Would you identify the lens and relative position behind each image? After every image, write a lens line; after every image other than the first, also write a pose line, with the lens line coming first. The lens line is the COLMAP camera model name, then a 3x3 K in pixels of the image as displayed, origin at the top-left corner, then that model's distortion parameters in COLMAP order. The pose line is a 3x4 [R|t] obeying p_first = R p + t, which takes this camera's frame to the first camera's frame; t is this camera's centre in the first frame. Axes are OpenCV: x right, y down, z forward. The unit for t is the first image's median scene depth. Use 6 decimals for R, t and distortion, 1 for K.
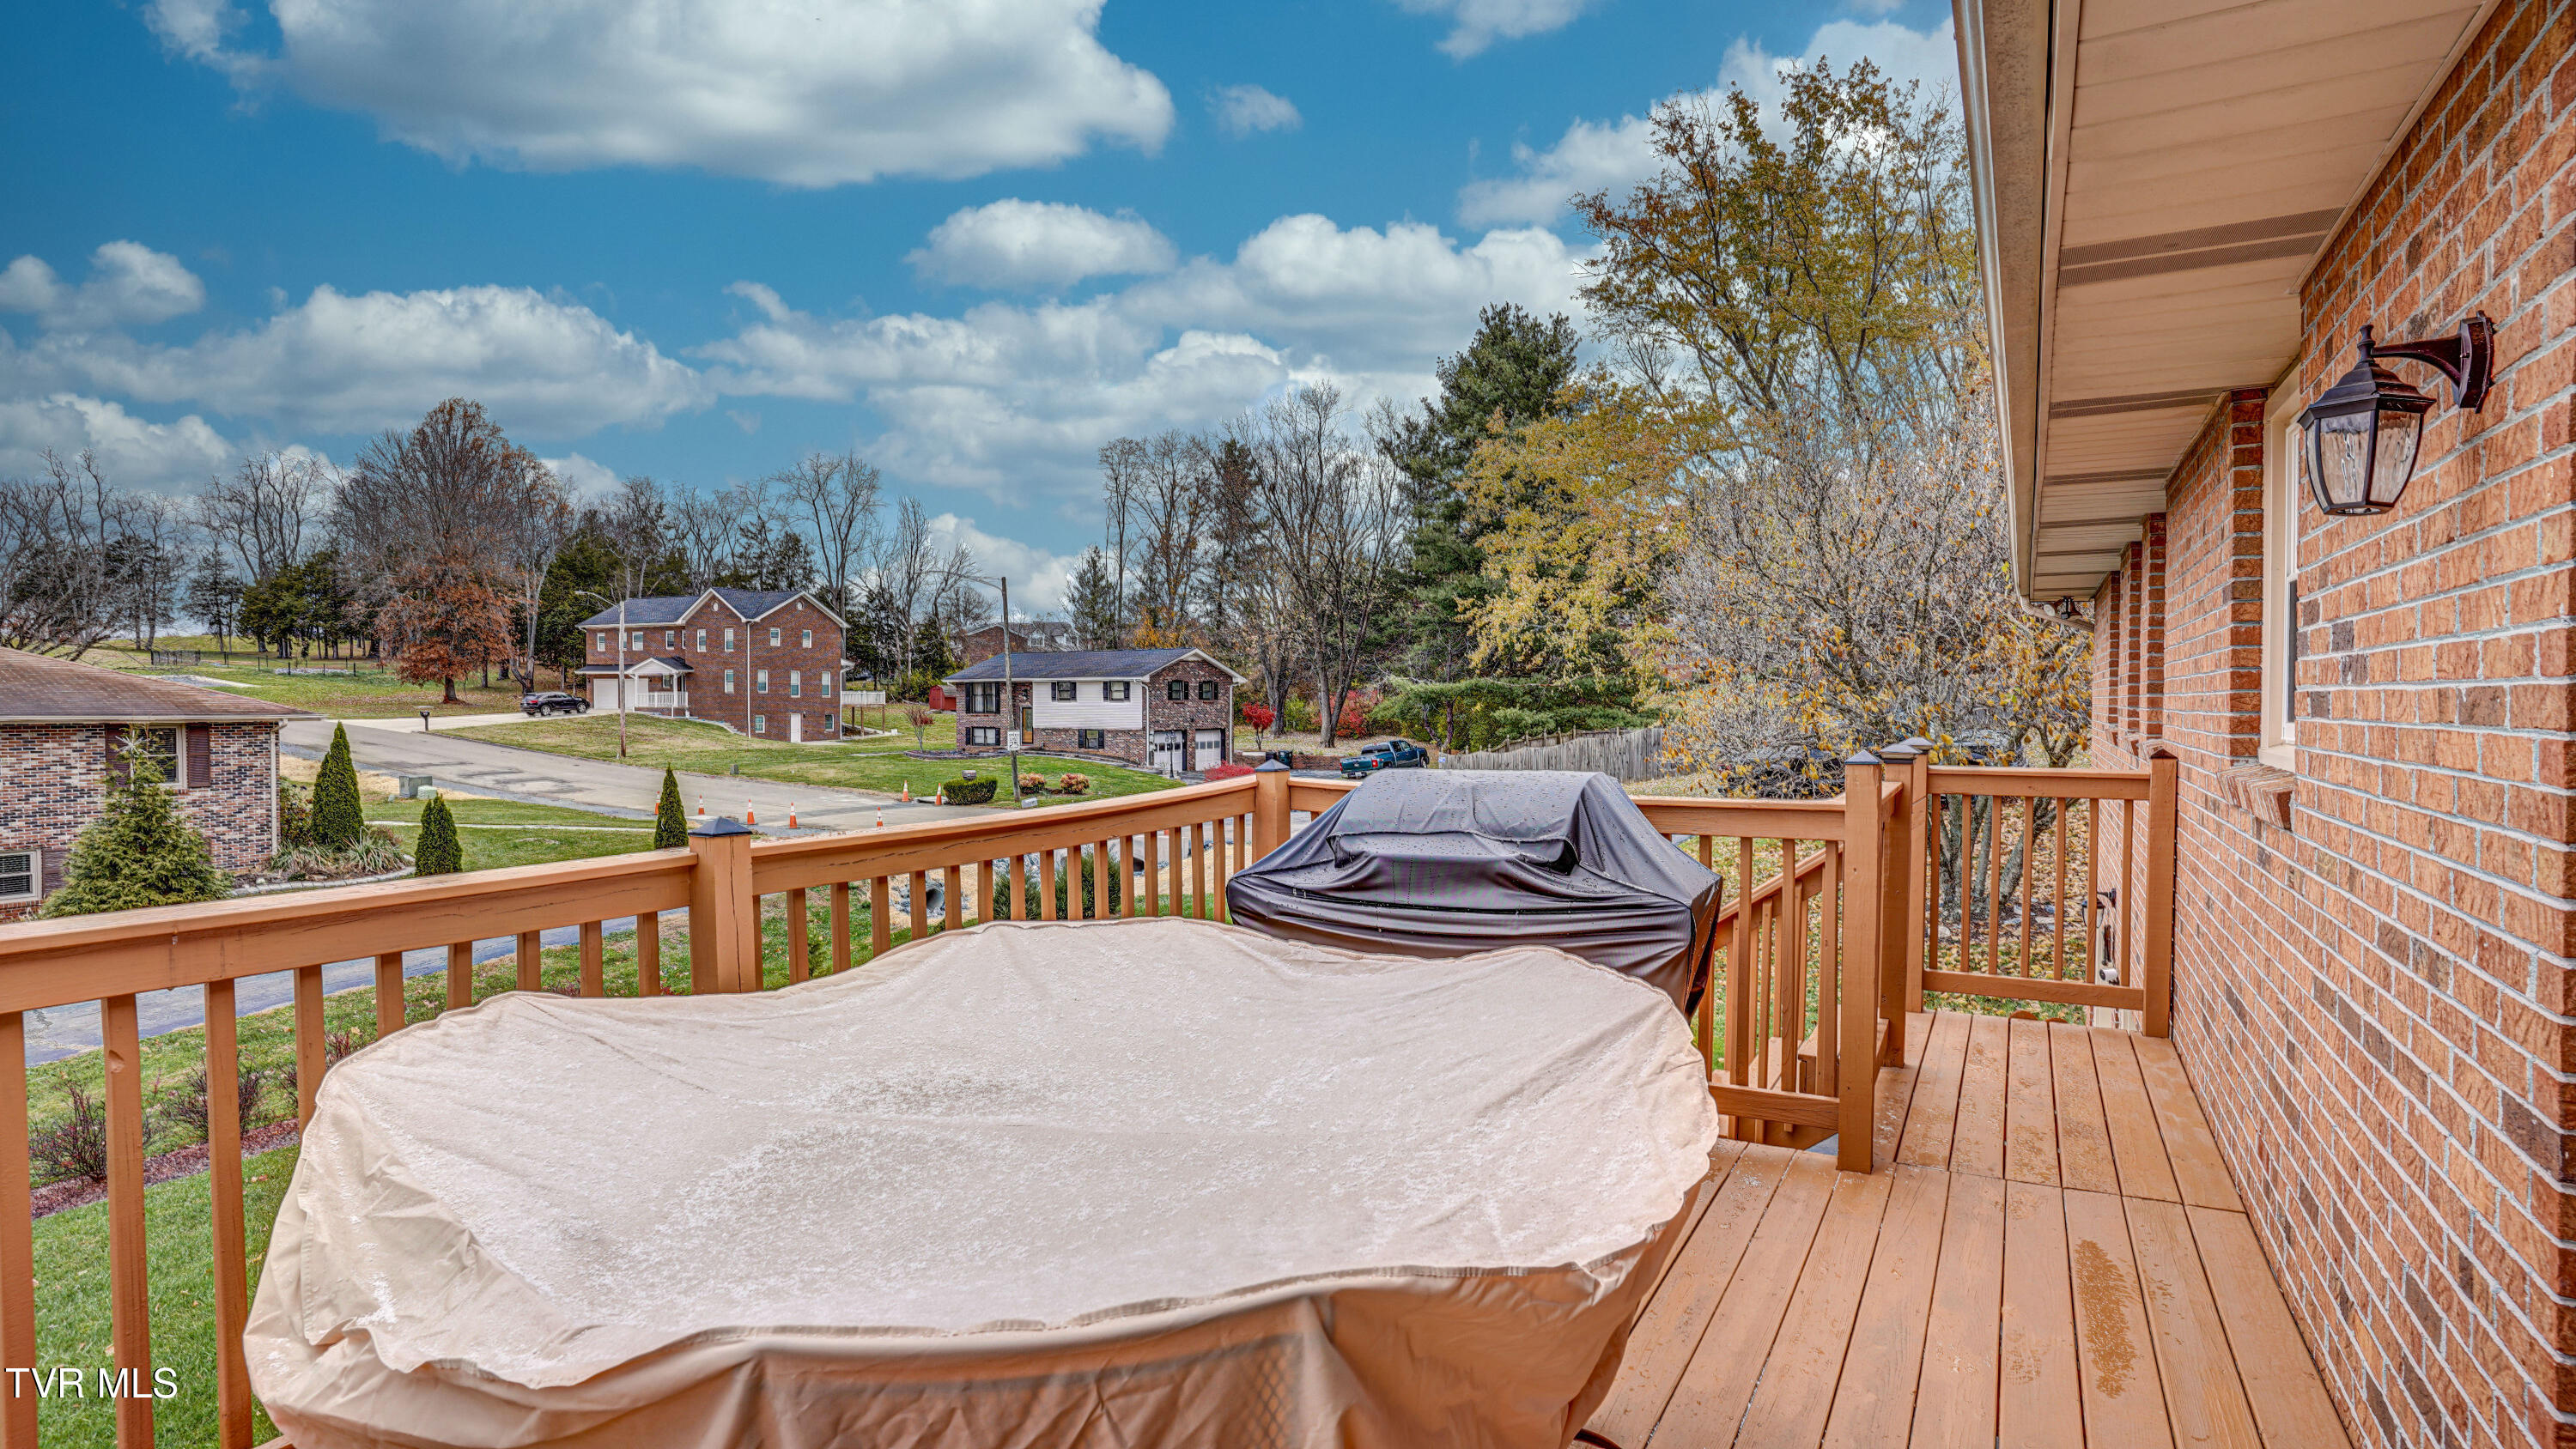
lens RADIAL K [[1269.0, 0, 1290.7], [0, 1269.0, 724.6], [0, 0, 1]] dist [-0.080520, 0.038968]
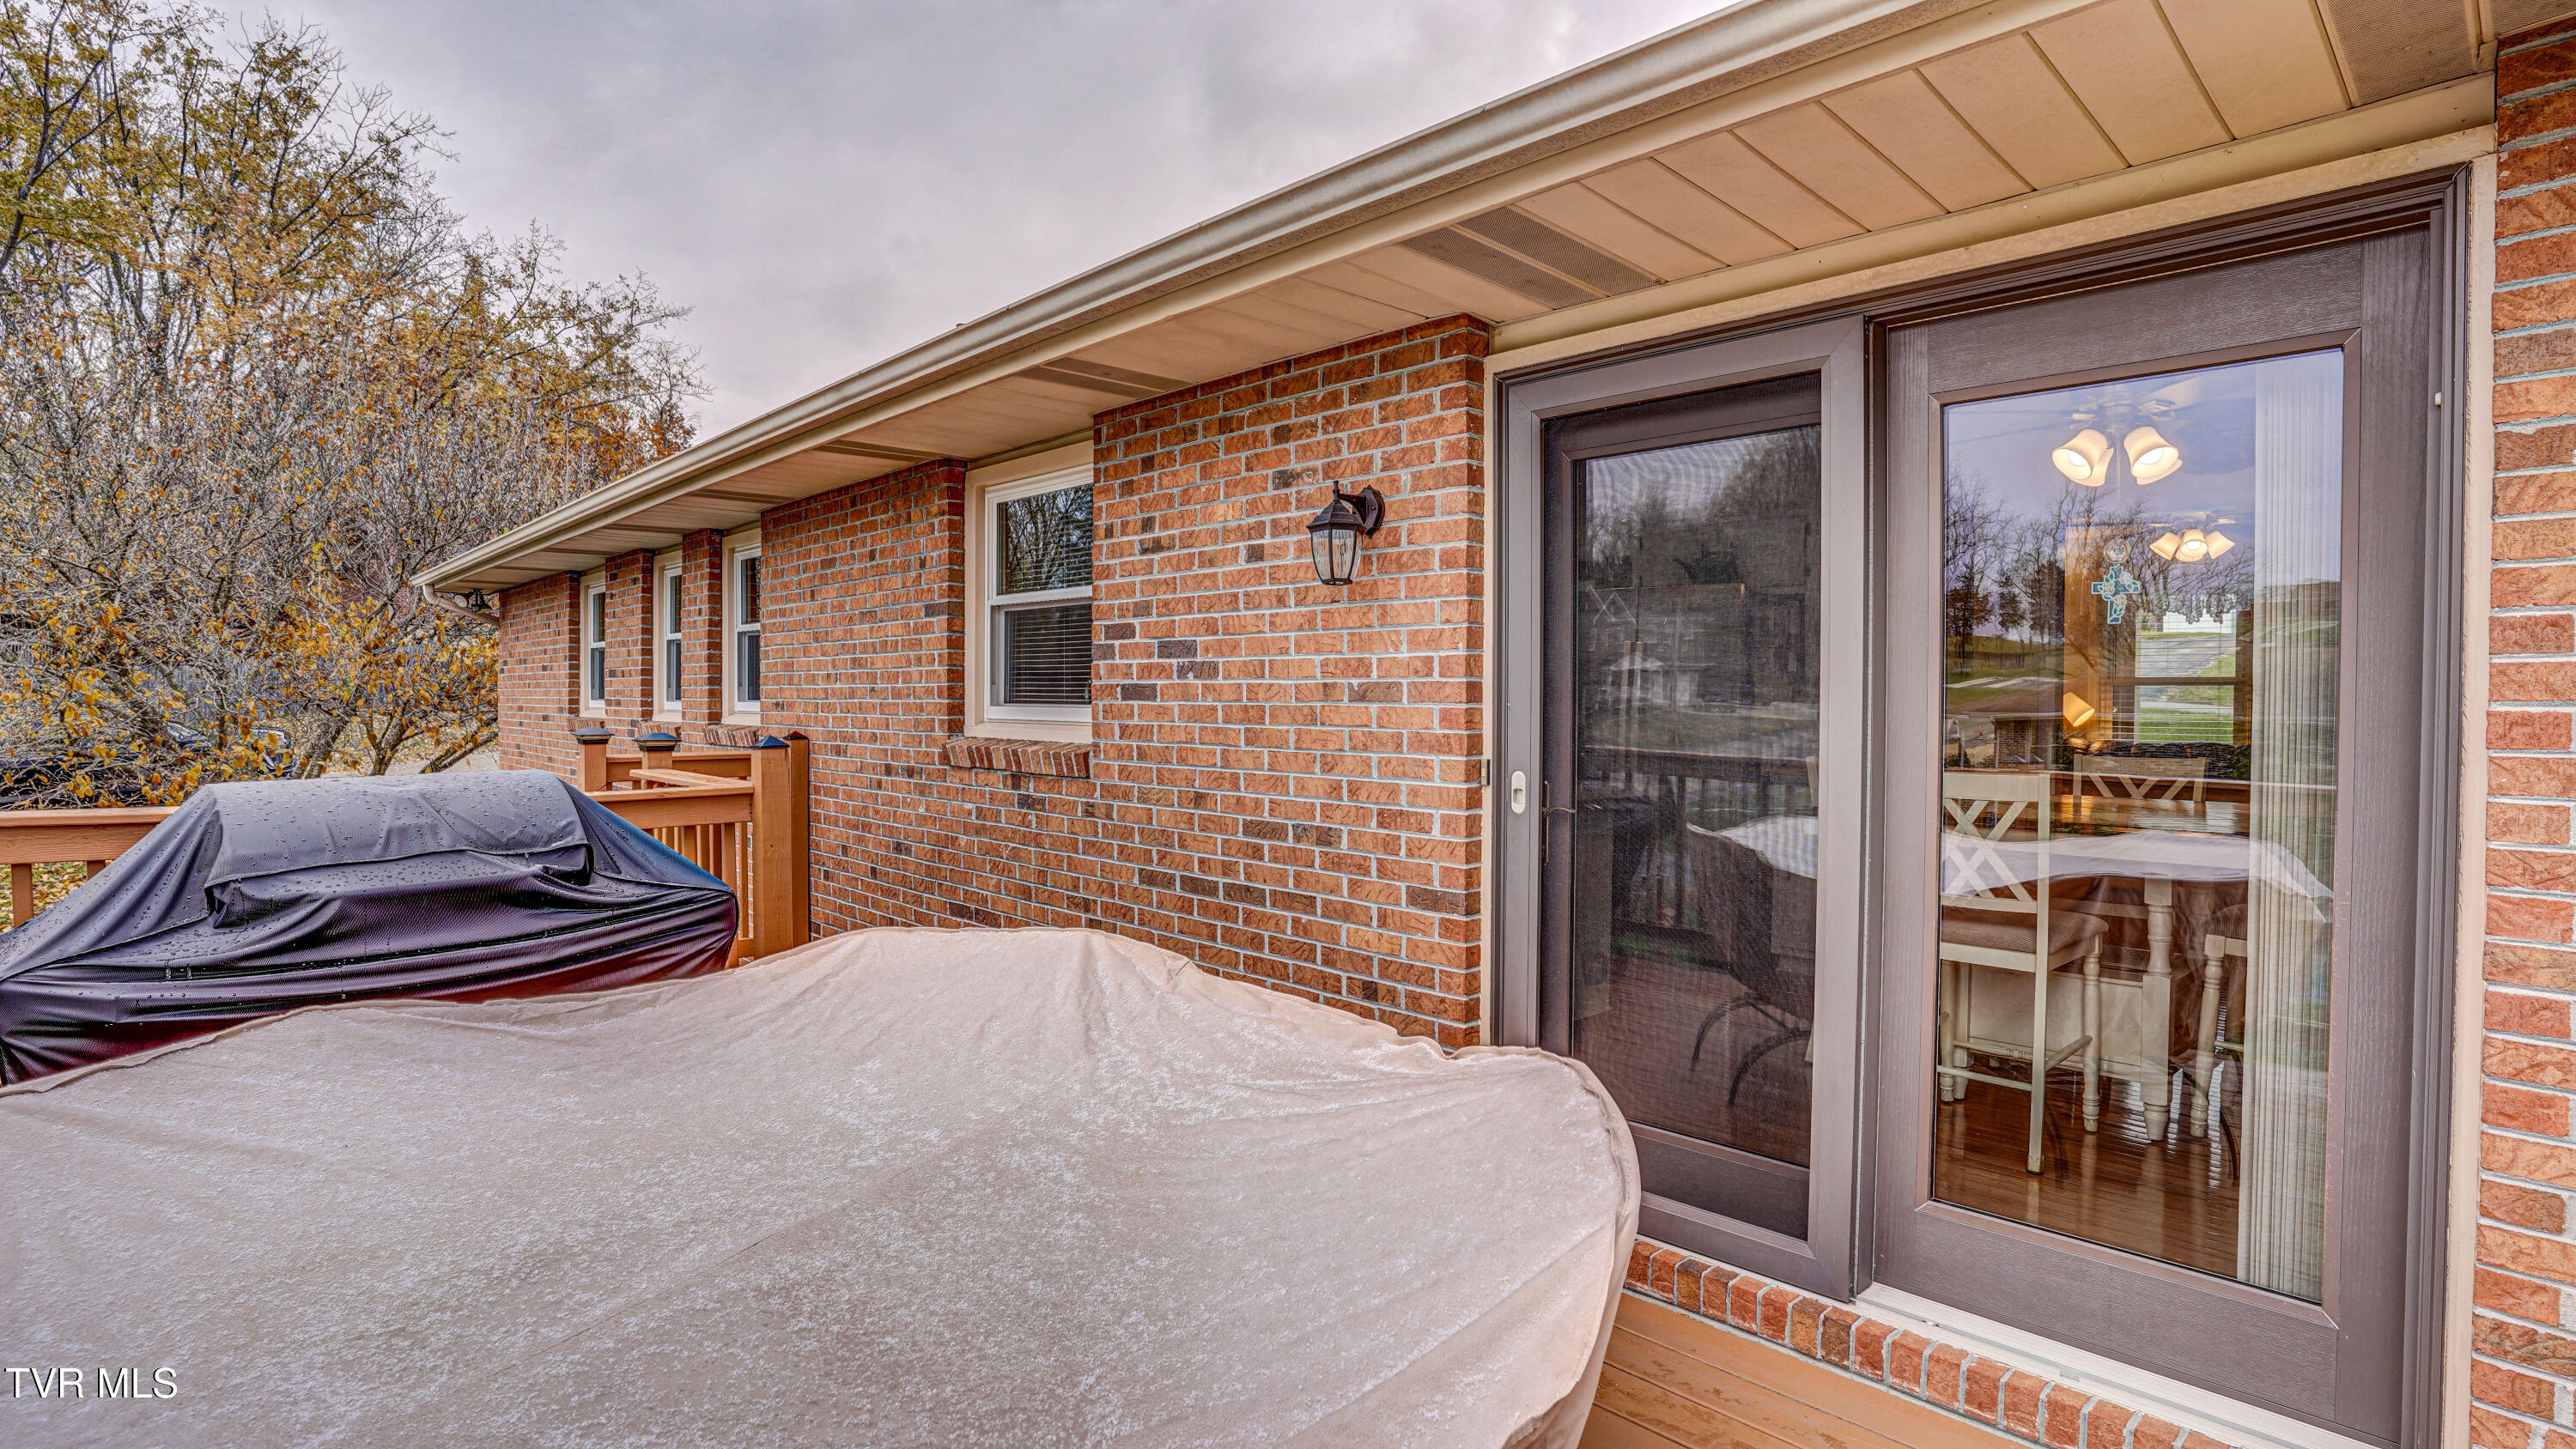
lens RADIAL K [[1269.0, 0, 1290.7], [0, 1269.0, 724.6], [0, 0, 1]] dist [-0.080520, 0.038968]
pose [[0.289160, -0.021396, 0.957042, -0.701335], [0.016583, 0.999712, 0.017340, -0.000026], [-0.957137, 0.010857, 0.289432, 0.400503]]
